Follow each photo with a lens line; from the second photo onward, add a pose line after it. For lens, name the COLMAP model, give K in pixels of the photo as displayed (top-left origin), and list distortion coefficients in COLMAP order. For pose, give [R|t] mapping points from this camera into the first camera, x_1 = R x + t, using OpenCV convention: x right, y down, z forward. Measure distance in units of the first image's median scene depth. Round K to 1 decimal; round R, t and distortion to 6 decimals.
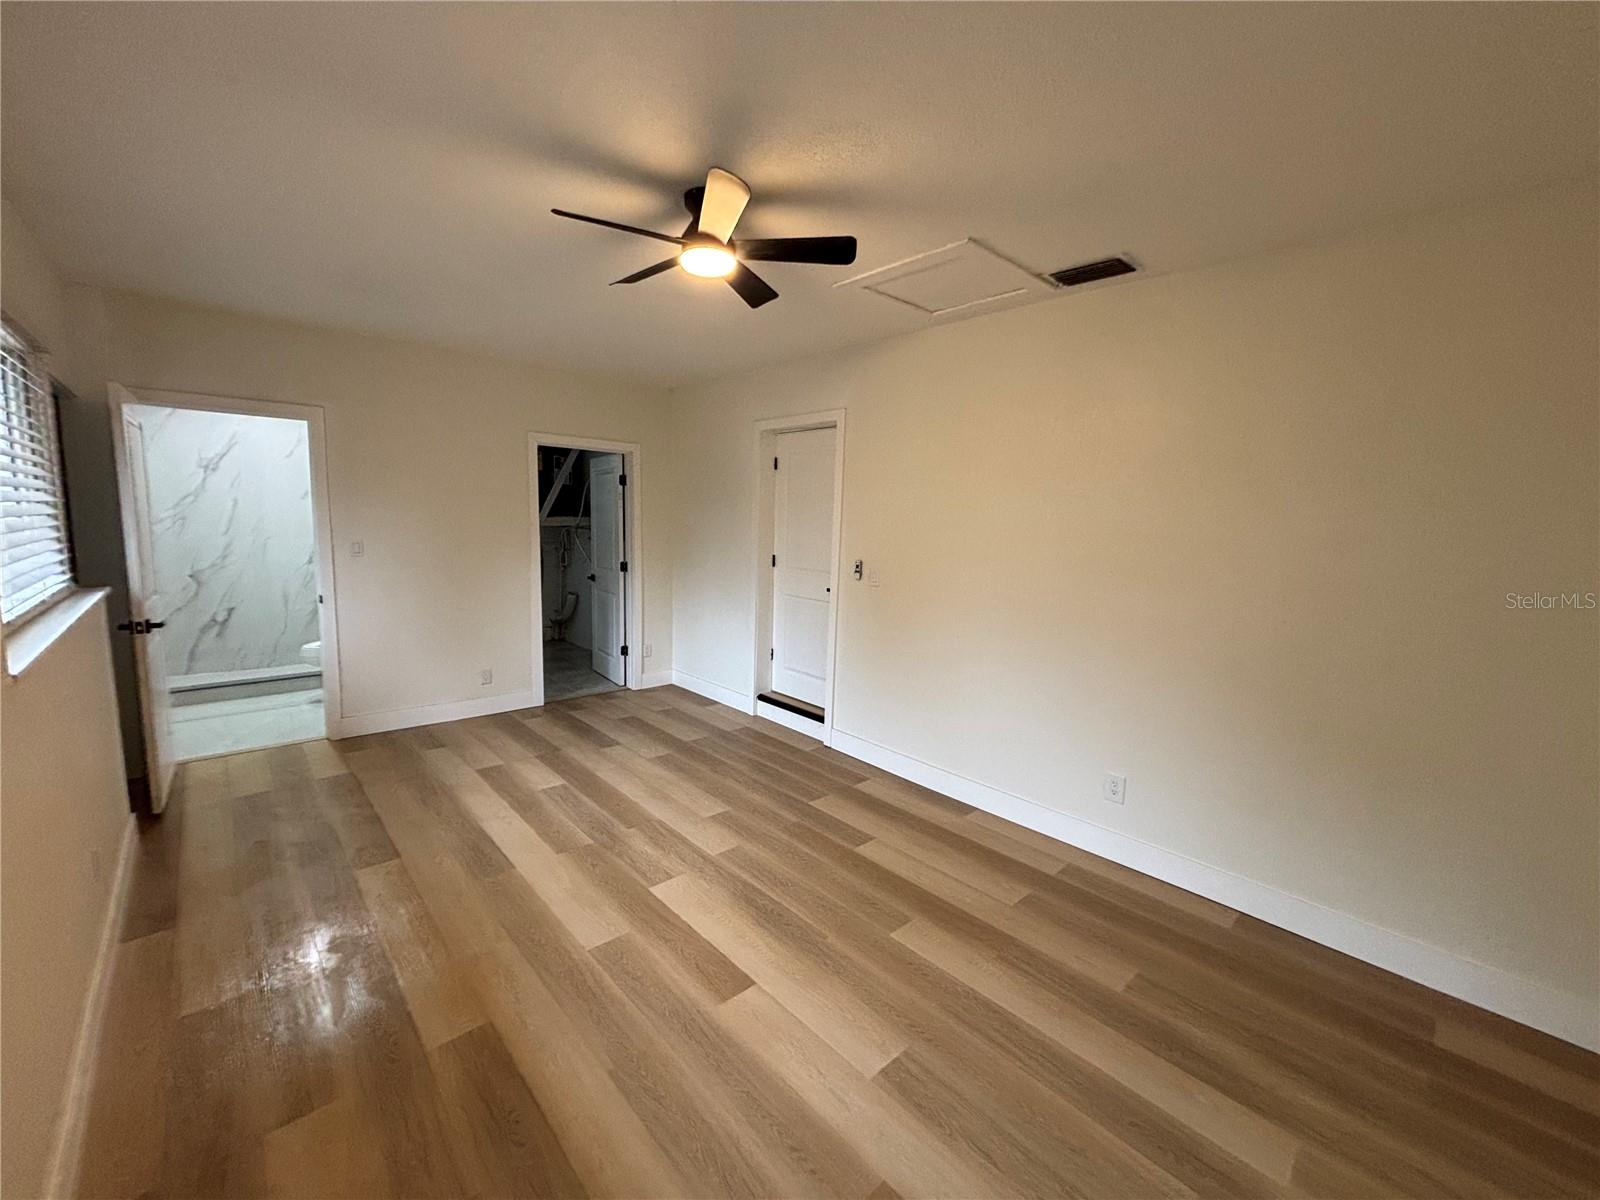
lens RADIAL K [[640.5, 0, 798.0], [0, 640.5, 601.2], [0, 0, 1]] dist [-0.000695, -0.000694]
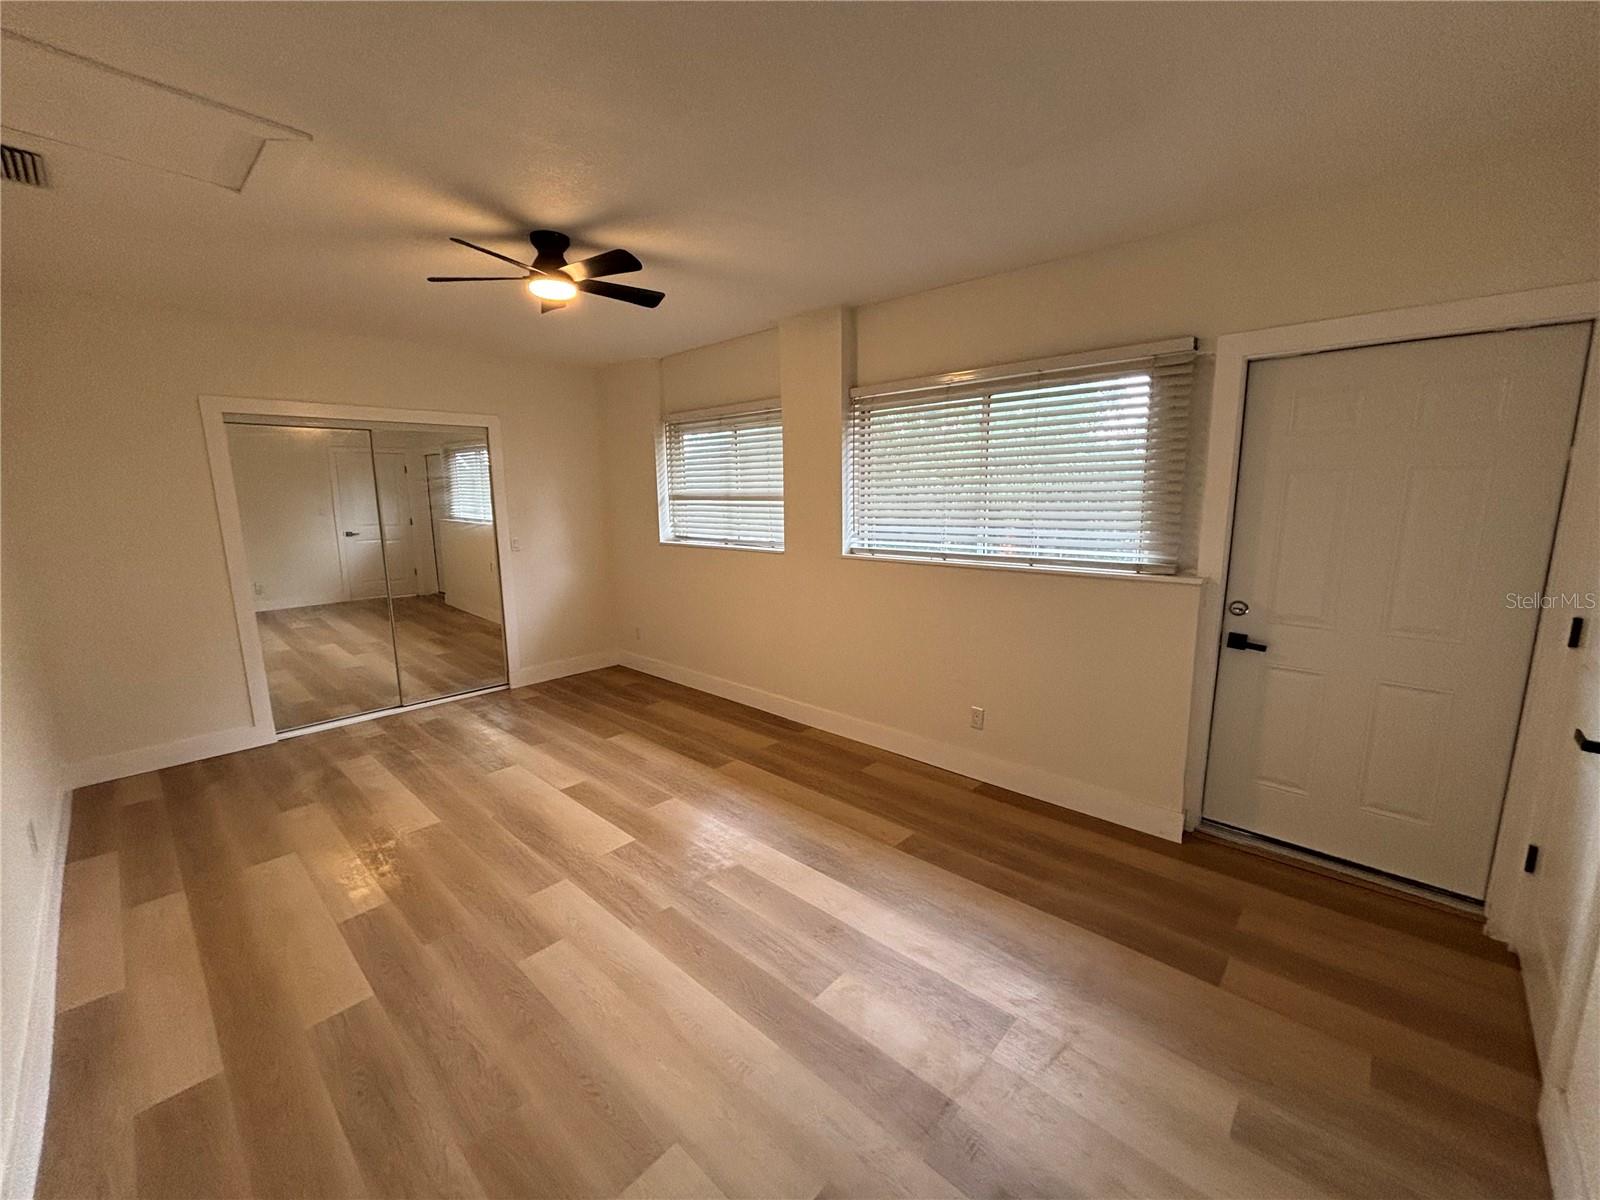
lens RADIAL K [[640.5, 0, 798.0], [0, 640.5, 601.2], [0, 0, 1]] dist [-0.000695, -0.000694]
pose [[-0.996383, 0.006177, -0.084752, -0.392159], [-0.018718, 0.956902, 0.289806, -0.243589], [0.082889, 0.290344, -0.953326, 1.818201]]
